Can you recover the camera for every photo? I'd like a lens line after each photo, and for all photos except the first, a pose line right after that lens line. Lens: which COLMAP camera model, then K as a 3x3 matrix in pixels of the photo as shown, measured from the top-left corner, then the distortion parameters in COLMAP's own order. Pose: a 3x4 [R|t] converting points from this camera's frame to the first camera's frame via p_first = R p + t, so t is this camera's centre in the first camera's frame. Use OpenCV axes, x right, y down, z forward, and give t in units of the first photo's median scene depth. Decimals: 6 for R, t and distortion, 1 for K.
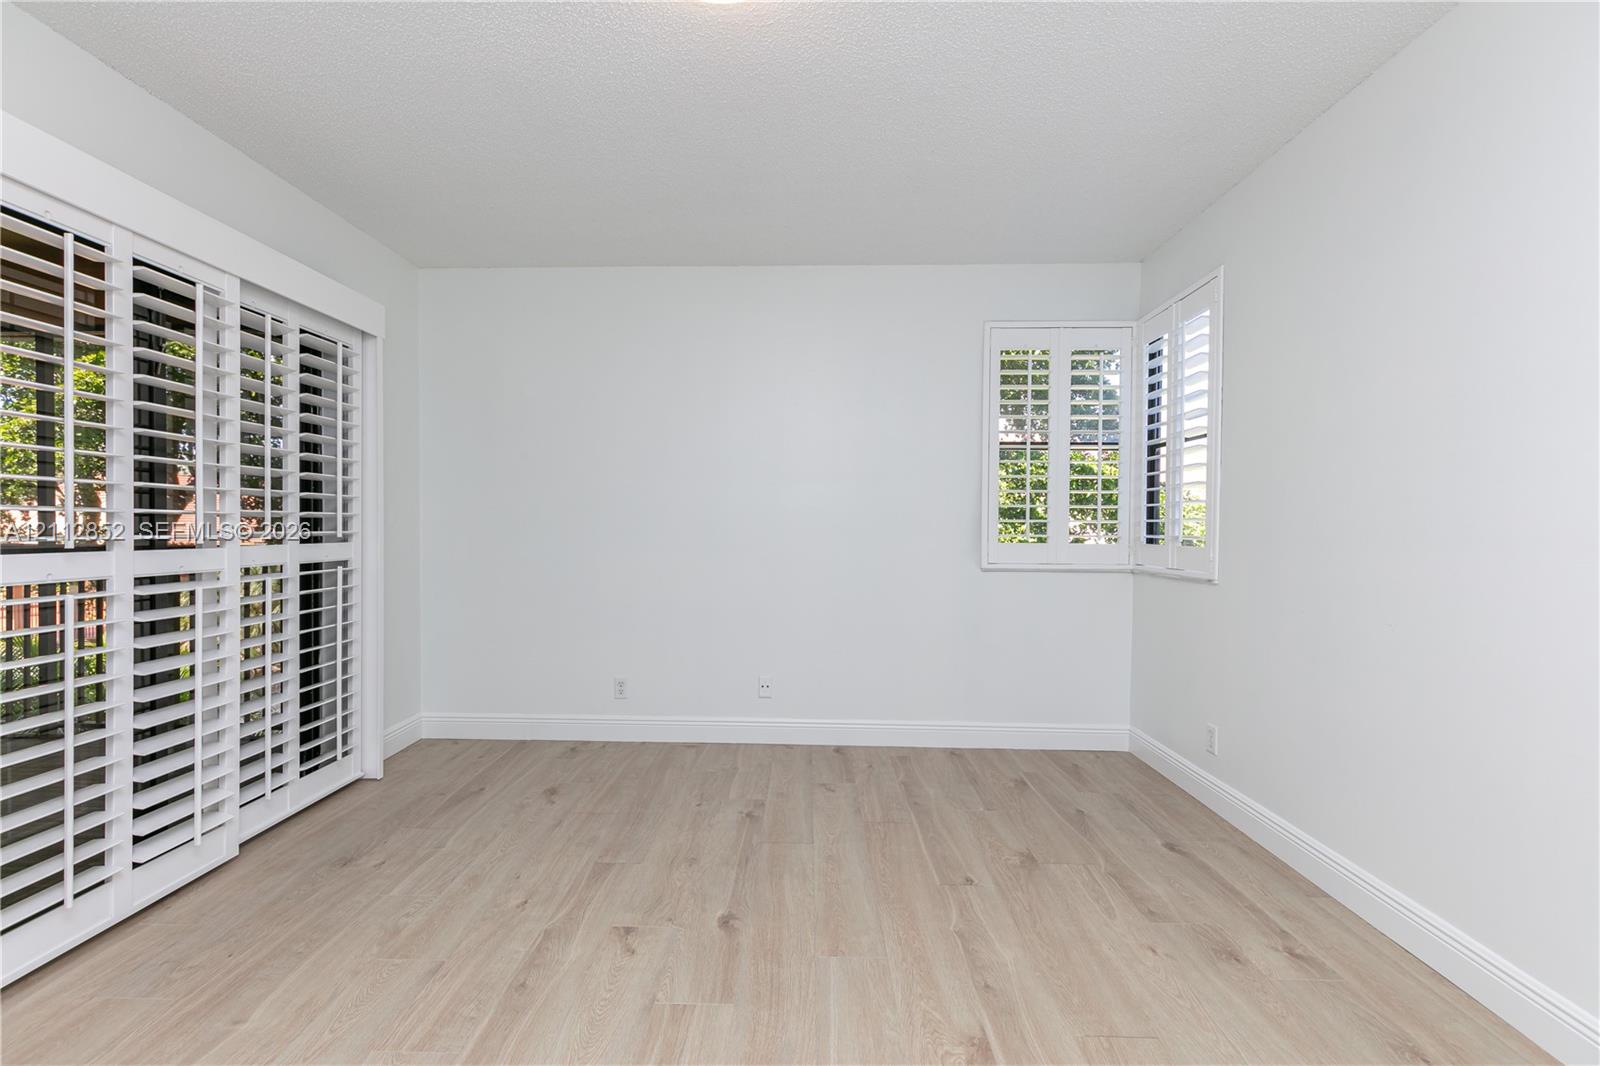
lens RADIAL K [[736.7, 0, 792.5], [0, 736.7, 536.4], [0, 0, 1]] dist [0.007756, -0.001007]
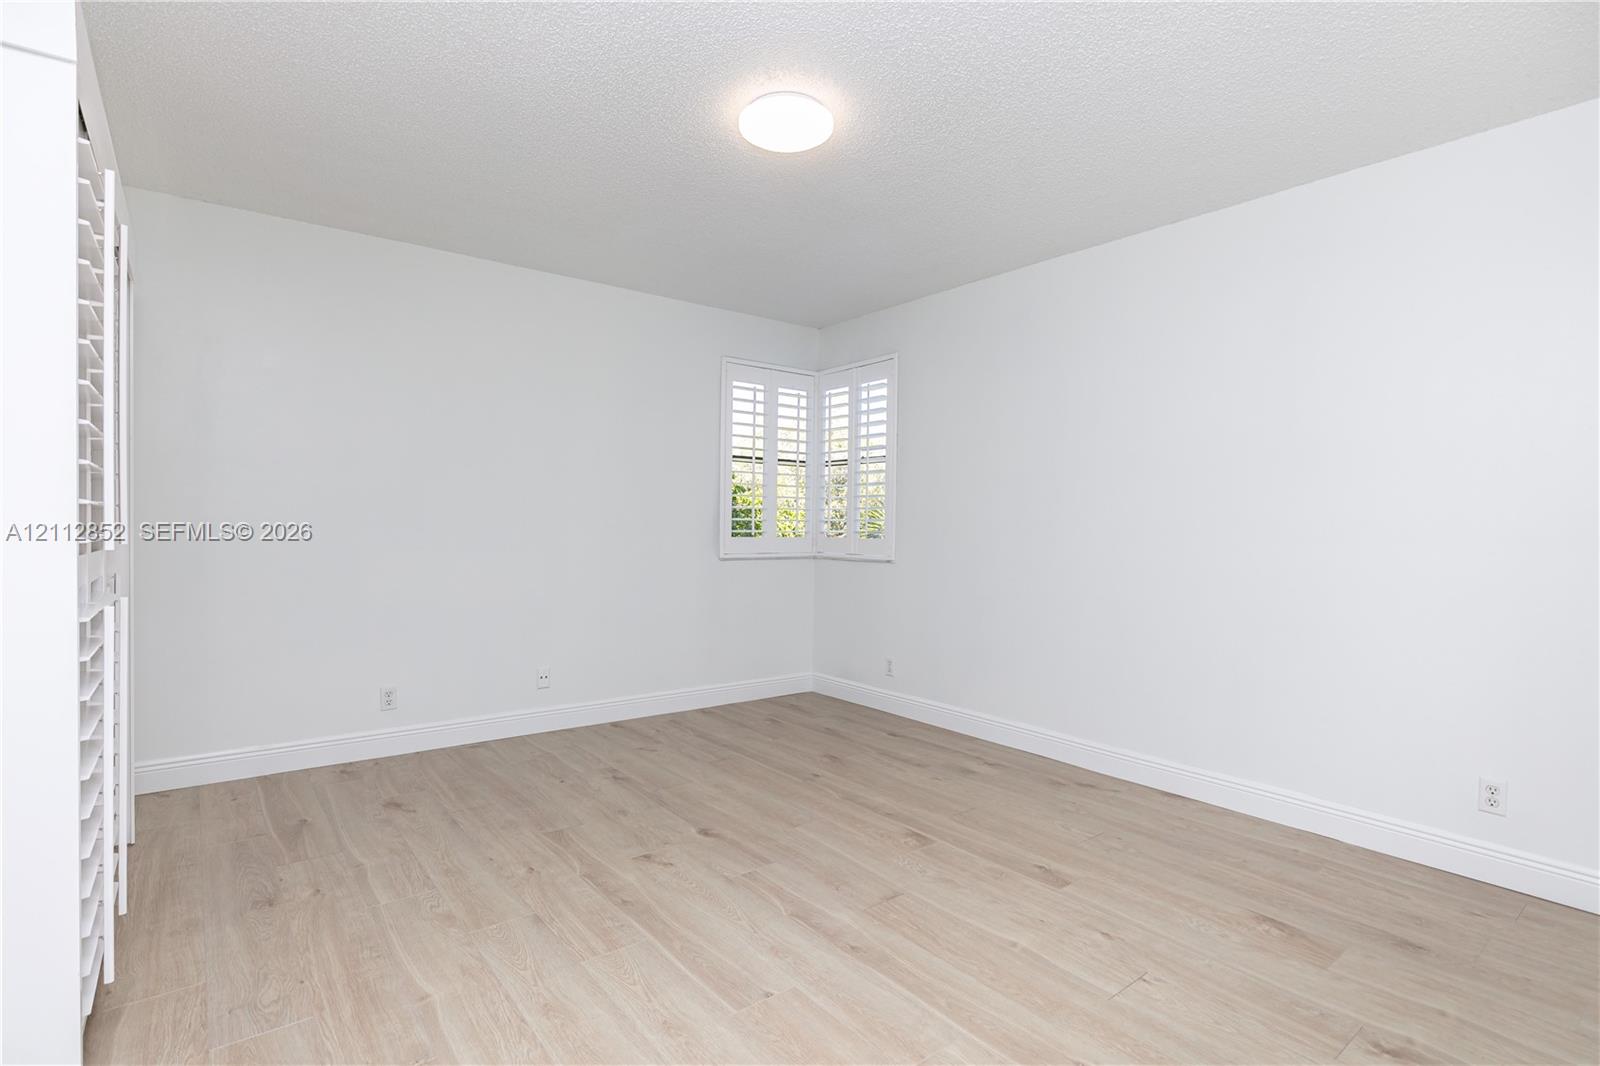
lens RADIAL K [[772.7, 0, 828.9], [0, 772.7, 533.3], [0, 0, 1]] dist [-0.002428, -0.000502]
pose [[0.755974, -0.004143, 0.654589, -0.620772], [0.004017, 0.999991, 0.001690, 0.001528], [-0.654589, 0.001352, 0.755983, -0.116990]]
